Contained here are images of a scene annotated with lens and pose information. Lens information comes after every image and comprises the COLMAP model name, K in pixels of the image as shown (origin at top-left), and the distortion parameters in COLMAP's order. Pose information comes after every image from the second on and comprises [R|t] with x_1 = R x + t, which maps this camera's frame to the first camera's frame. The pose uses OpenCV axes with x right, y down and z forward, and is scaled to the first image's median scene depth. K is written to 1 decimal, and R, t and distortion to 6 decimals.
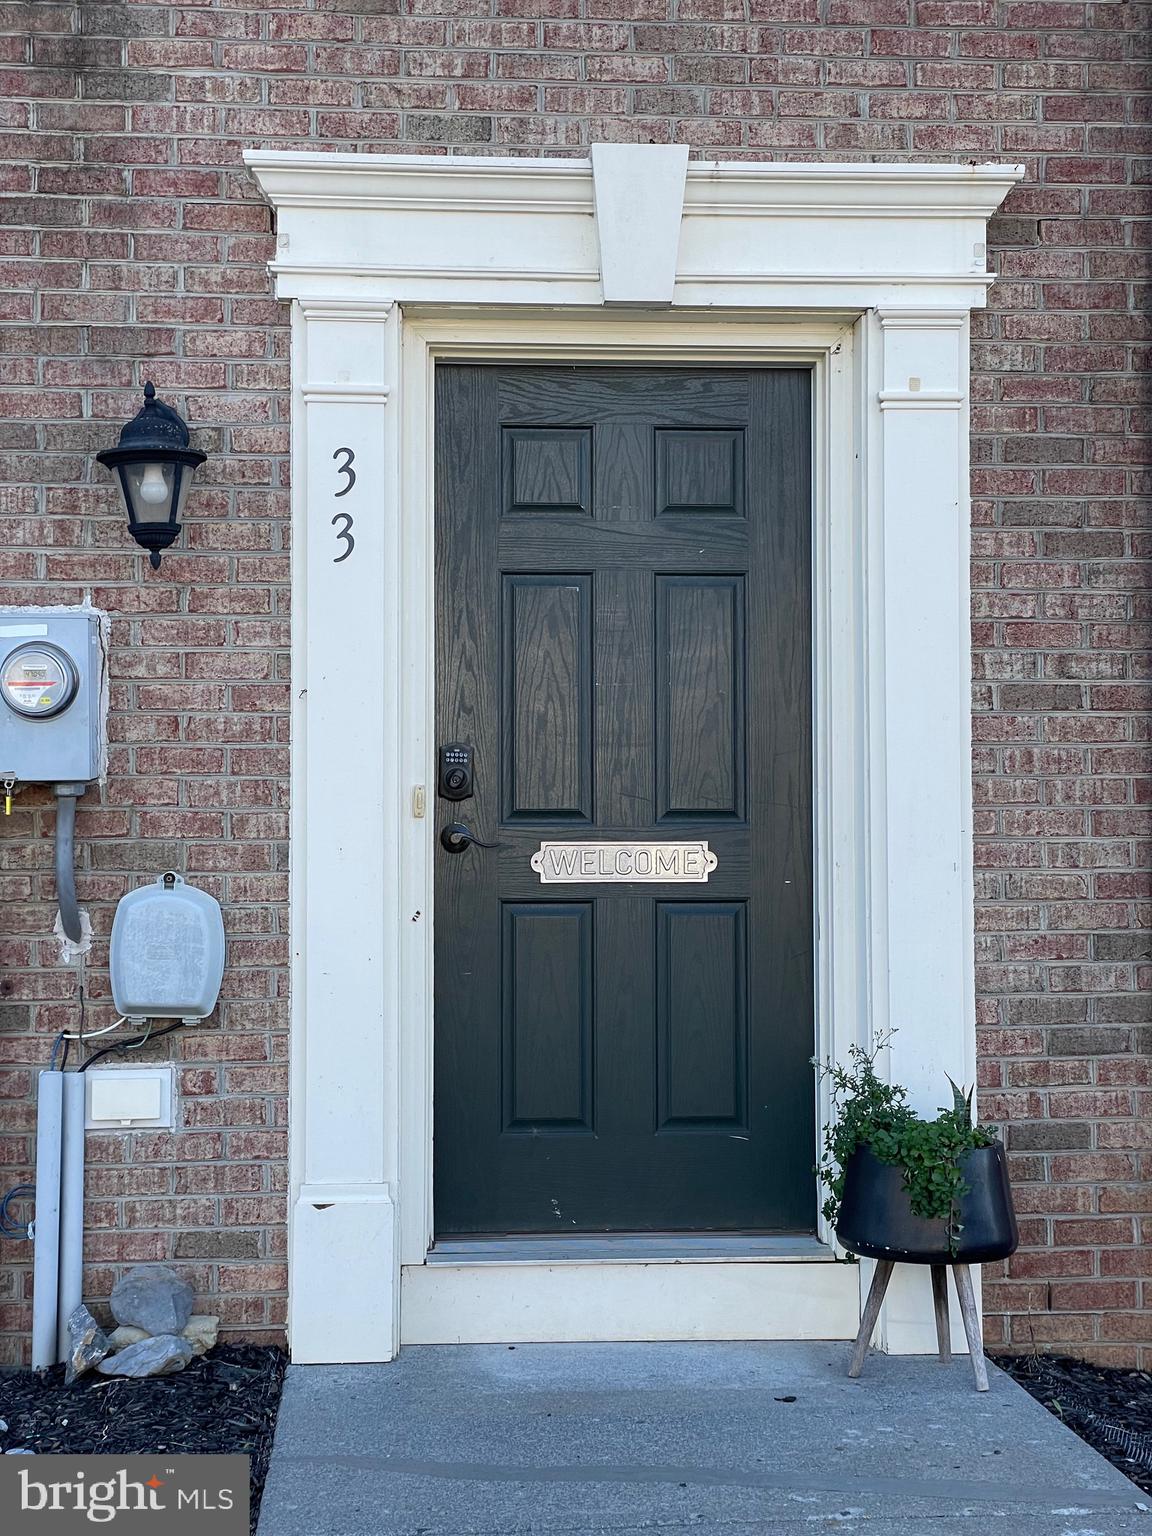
lens RADIAL K [[2257.0, 0, 574.6], [0, 2257.0, 725.8], [0, 0, 1]] dist [0.113030, -0.070275]
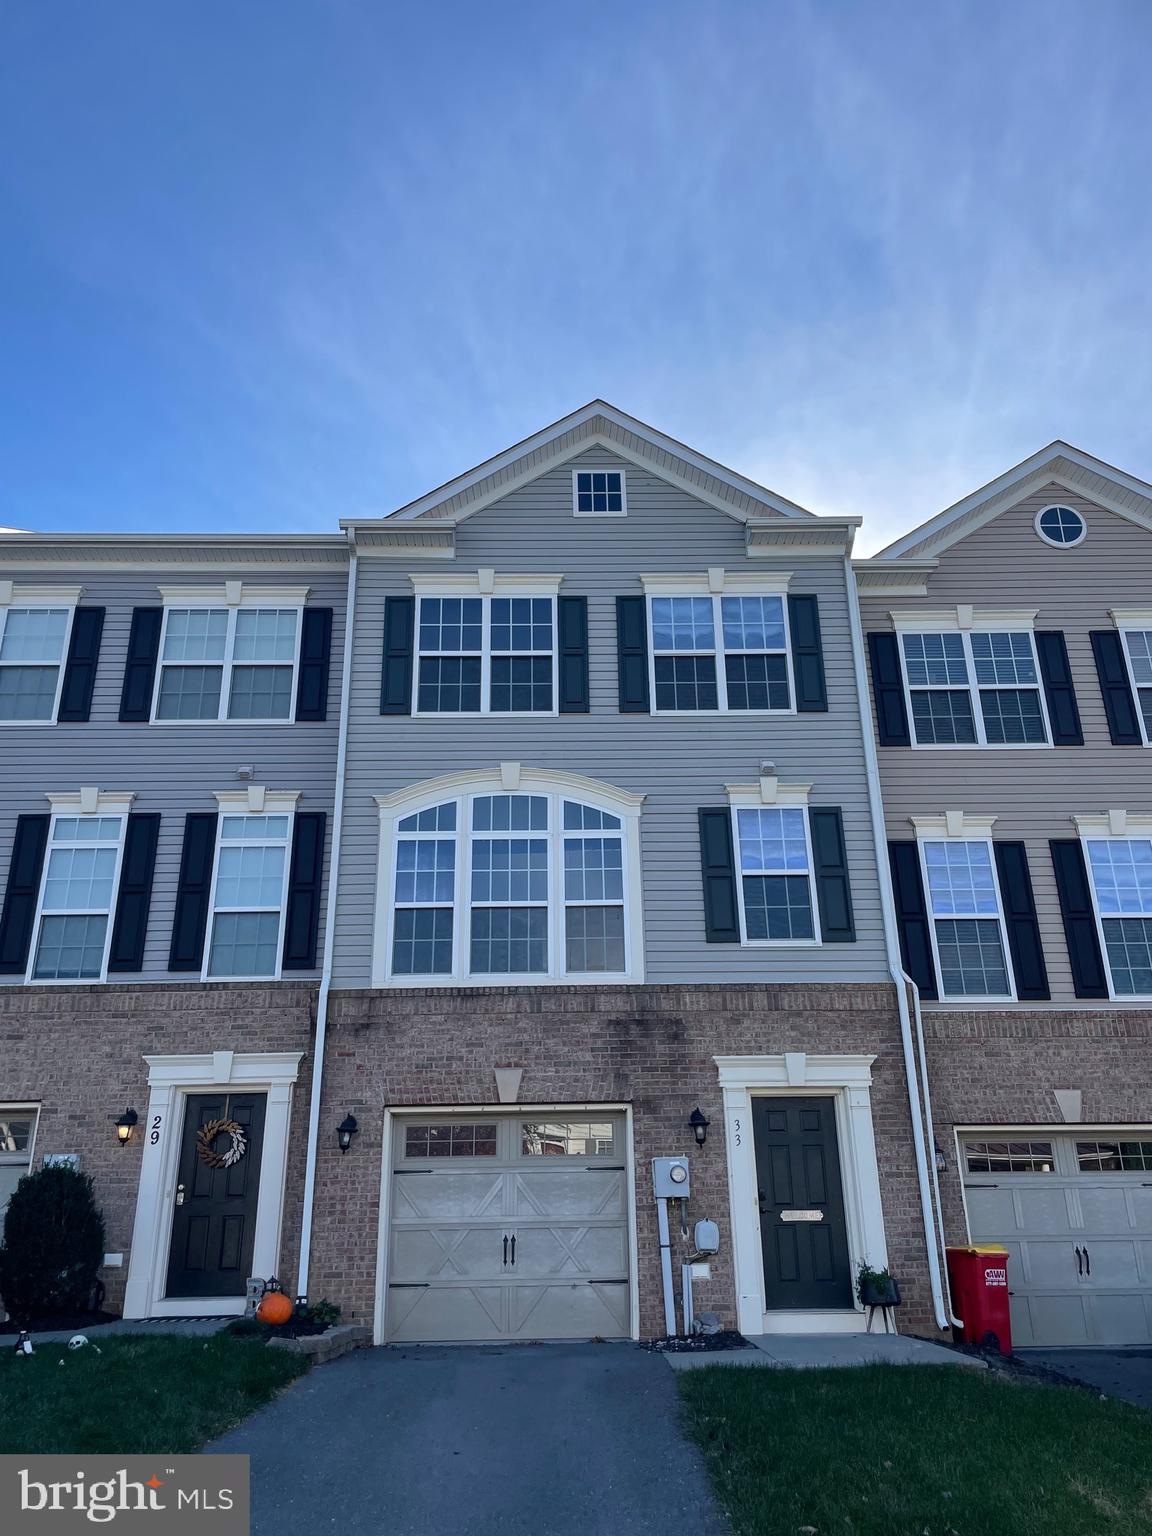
lens RADIAL K [[1156.6, 0, 577.4], [0, 1156.6, 780.6], [0, 0, 1]] dist [0.103361, -0.143581]
pose [[0.998250, -0.034538, -0.048009, -0.285941], [0.017320, 0.946898, -0.321066, -0.017063], [0.056548, 0.319672, 0.945839, -1.507045]]
